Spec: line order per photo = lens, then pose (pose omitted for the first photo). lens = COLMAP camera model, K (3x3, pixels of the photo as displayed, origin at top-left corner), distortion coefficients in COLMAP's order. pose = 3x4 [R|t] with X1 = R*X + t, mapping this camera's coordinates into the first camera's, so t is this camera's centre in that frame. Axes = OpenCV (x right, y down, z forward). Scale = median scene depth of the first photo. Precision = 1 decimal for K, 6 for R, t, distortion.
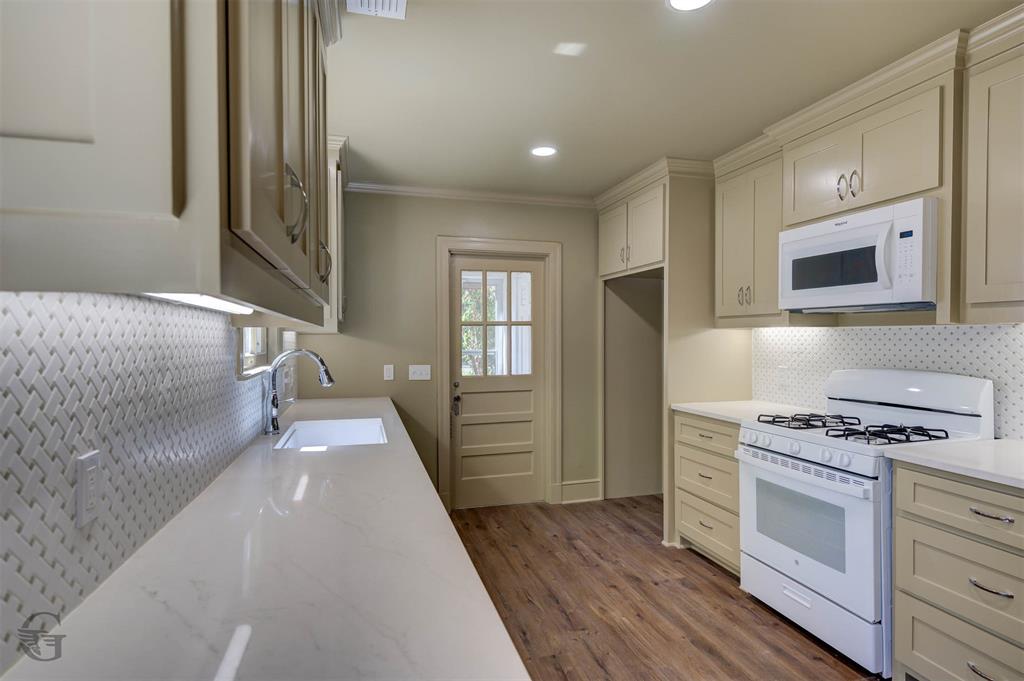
lens RADIAL K [[511.4, 0, 472.2], [0, 511.4, 331.4], [0, 0, 1]] dist [0.006644, -0.006965]
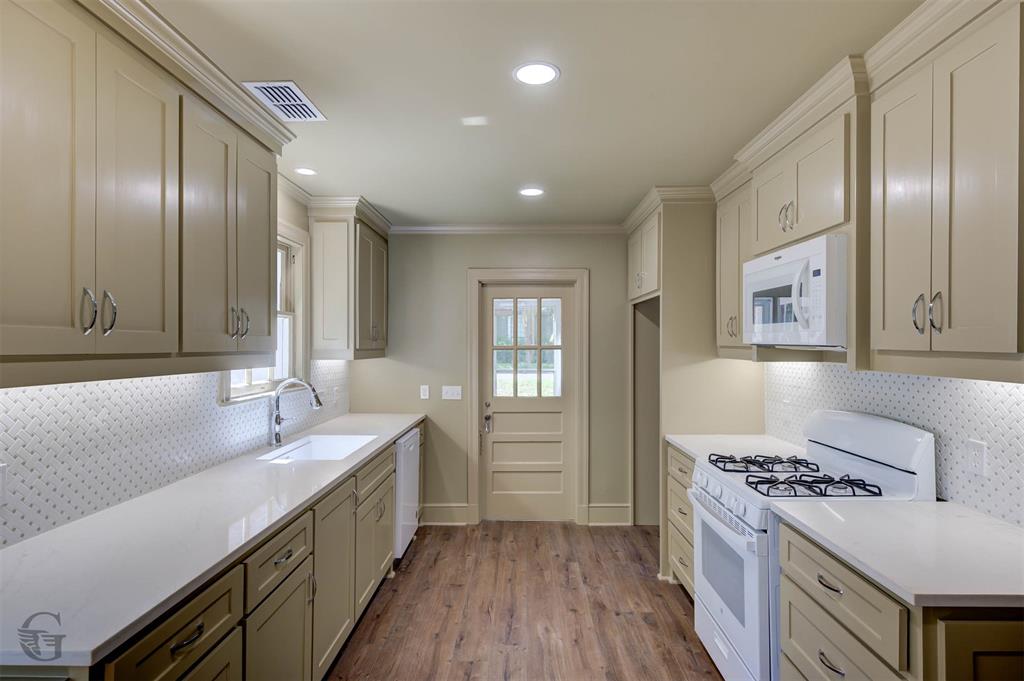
lens RADIAL K [[511.4, 0, 503.1], [0, 511.4, 326.1], [0, 0, 1]] dist [0.006644, -0.006965]
pose [[0.959376, -0.007377, -0.282035, 0.453220], [0.002353, 0.999833, -0.018147, -0.062286], [0.282122, 0.016746, 0.959232, -0.048007]]
